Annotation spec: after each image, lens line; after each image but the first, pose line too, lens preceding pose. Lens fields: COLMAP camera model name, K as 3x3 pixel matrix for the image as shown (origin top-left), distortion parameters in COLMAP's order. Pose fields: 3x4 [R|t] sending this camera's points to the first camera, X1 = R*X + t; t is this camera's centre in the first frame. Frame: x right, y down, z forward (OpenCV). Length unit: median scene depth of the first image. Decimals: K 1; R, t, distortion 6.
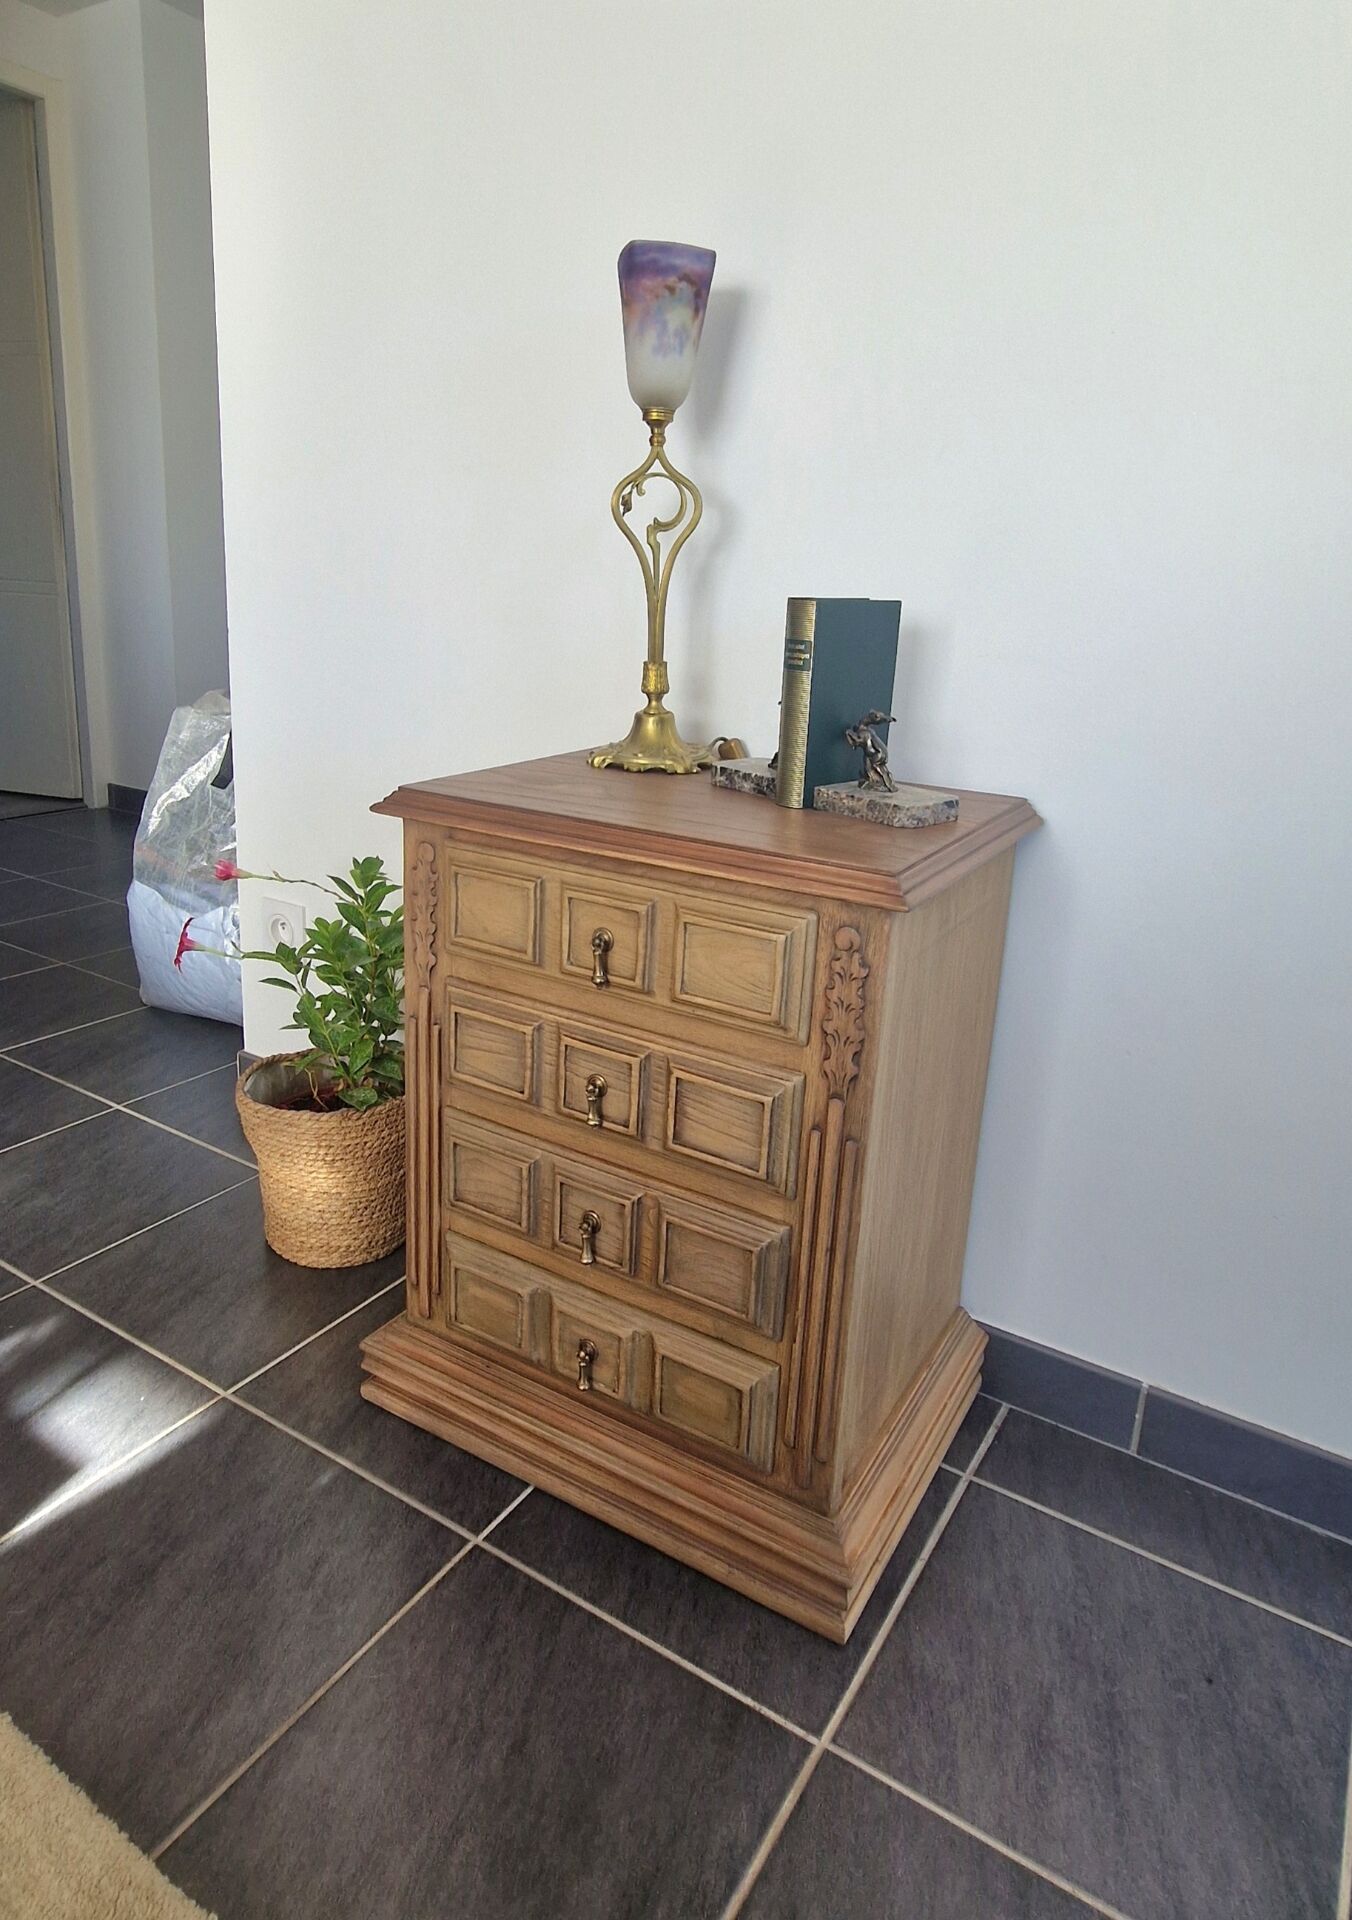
lens RADIAL K [[1201.6, 0, 651.9], [0, 1201.6, 883.7], [0, 0, 1]] dist [0.004238, -0.001181]
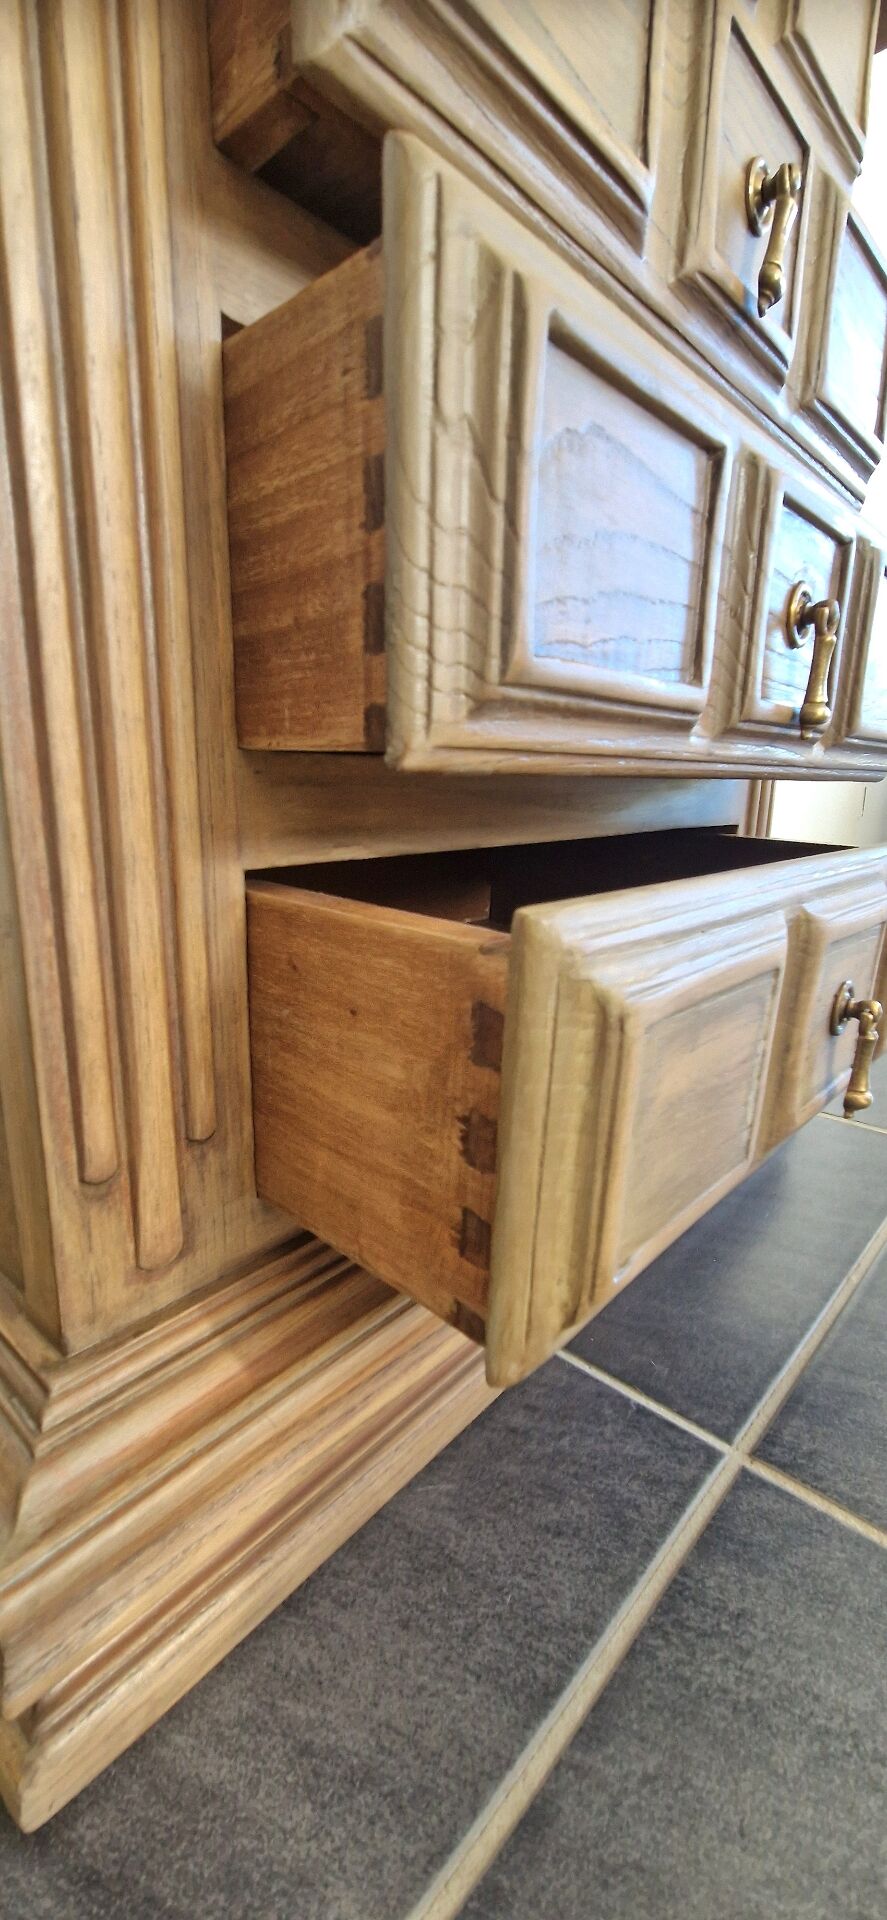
lens RADIAL K [[790.8, 0, 428.0], [0, 790.8, 962.6], [0, 0, 1]] dist [0.000385, -0.000030]
pose [[0.180532, -0.267941, 0.946370, -0.387489], [0.249000, 0.943286, 0.219569, 0.322749], [-0.951529, 0.196007, 0.237011, 1.052699]]
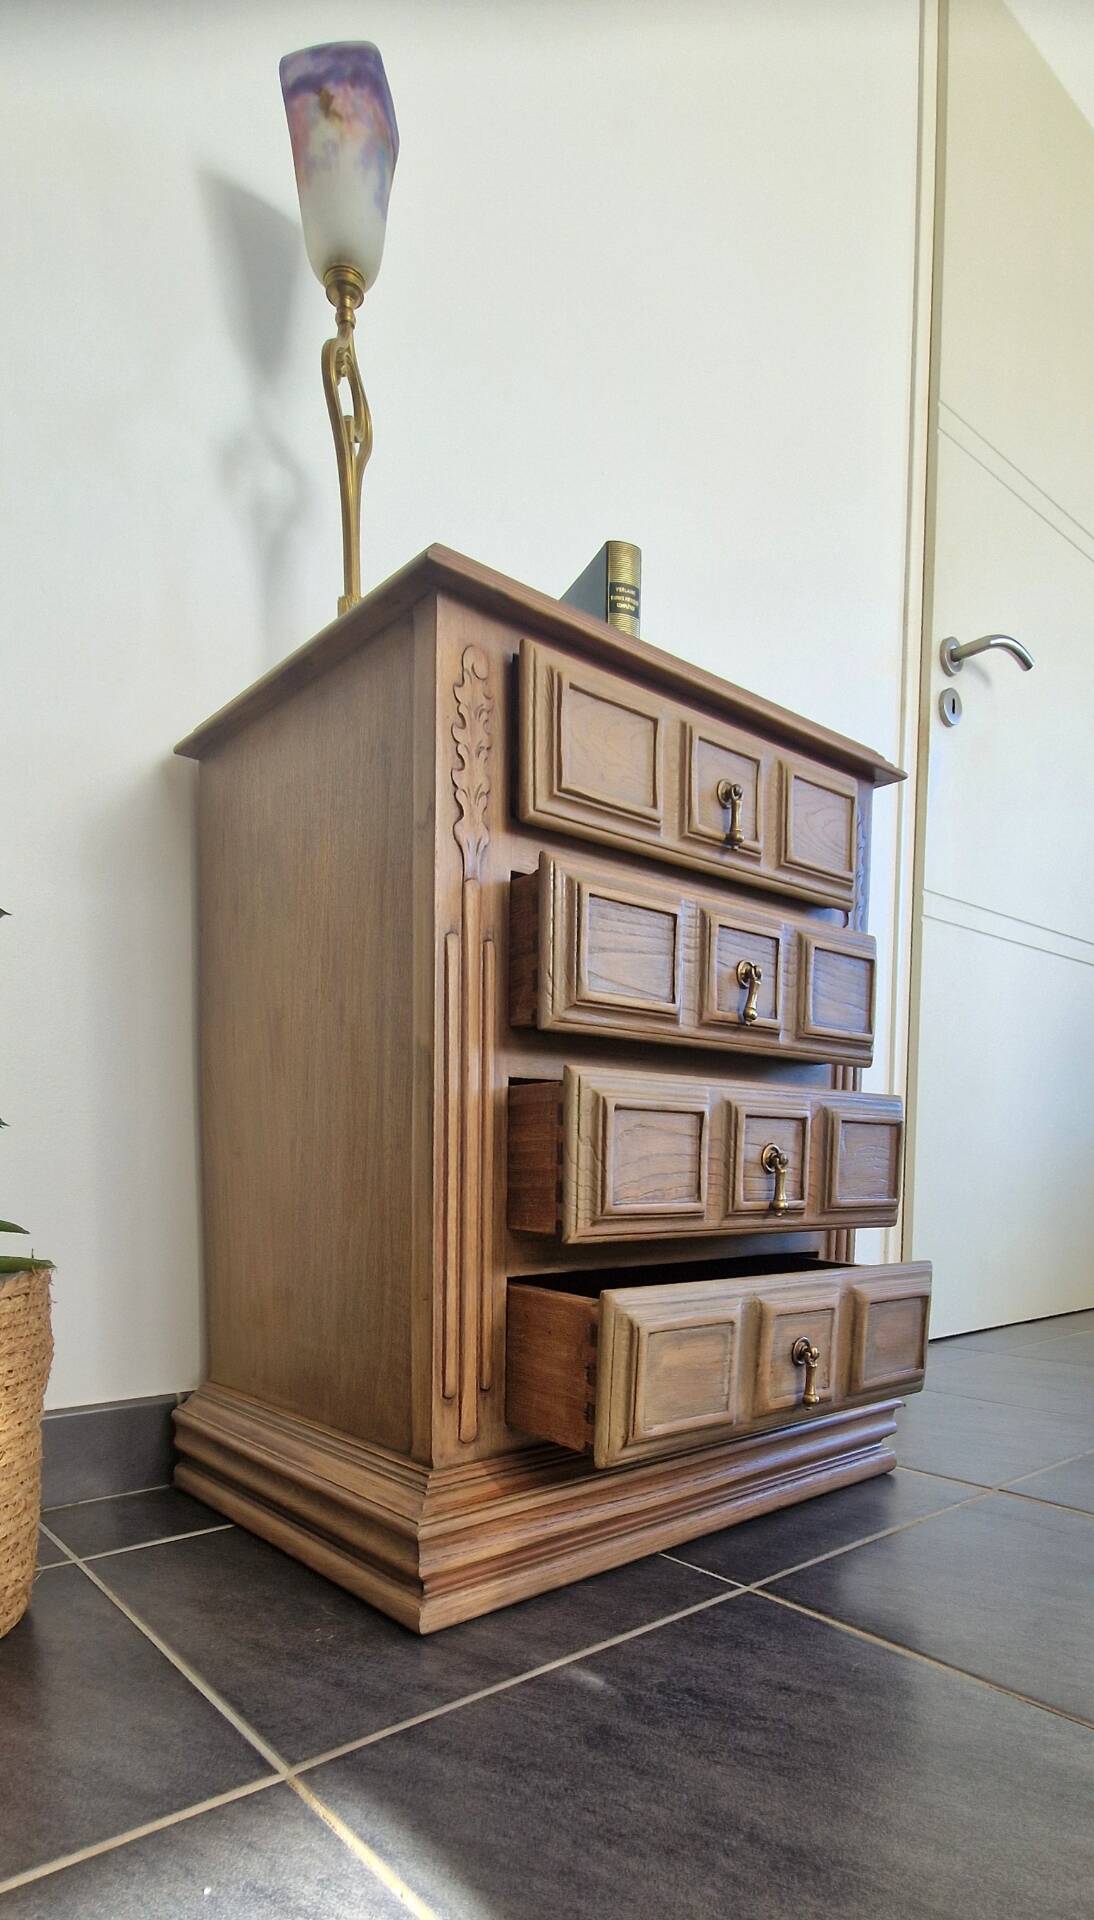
lens RADIAL K [[1030.1, 0, 539.8], [0, 1030.1, 1251.7], [0, 0, 1]] dist [-0.003066, 0.001476]
pose [[0.307193, -0.125610, 0.943321, -0.807778], [0.248162, 0.967528, 0.048020, 0.290964], [-0.918721, 0.219345, 0.328389, 0.903523]]
